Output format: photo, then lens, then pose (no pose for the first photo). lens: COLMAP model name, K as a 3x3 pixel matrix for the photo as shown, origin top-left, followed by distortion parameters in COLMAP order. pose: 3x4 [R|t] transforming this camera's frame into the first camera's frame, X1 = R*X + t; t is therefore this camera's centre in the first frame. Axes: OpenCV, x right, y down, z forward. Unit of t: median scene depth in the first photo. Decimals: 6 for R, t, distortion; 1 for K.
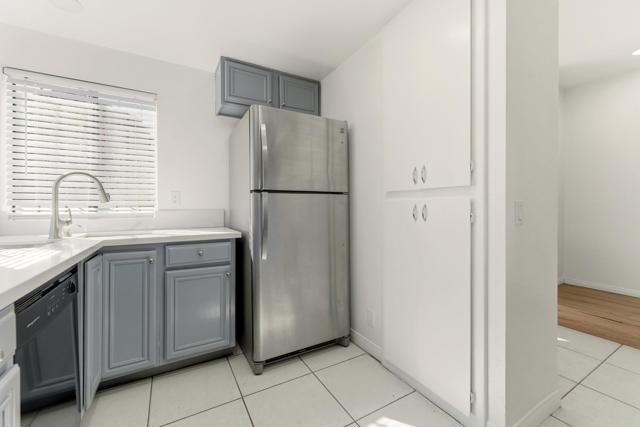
lens RADIAL K [[266.9, 0, 318.8], [0, 266.9, 207.8], [0, 0, 1]] dist [-0.000815, 0.000202]
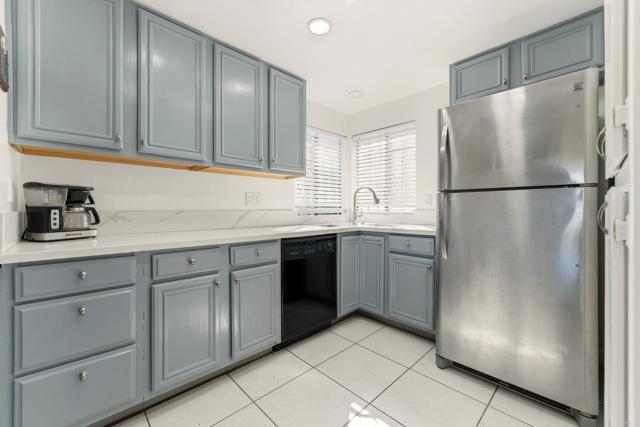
lens RADIAL K [[262.5, 0, 319.1], [0, 262.5, 208.9], [0, 0, 1]] dist [0.000996, 0.000061]
pose [[0.241540, 0.002135, -0.970388, 0.618064], [-0.000524, 0.999998, 0.002070, 0.003801], [0.970391, 0.000009, 0.241541, 0.281316]]
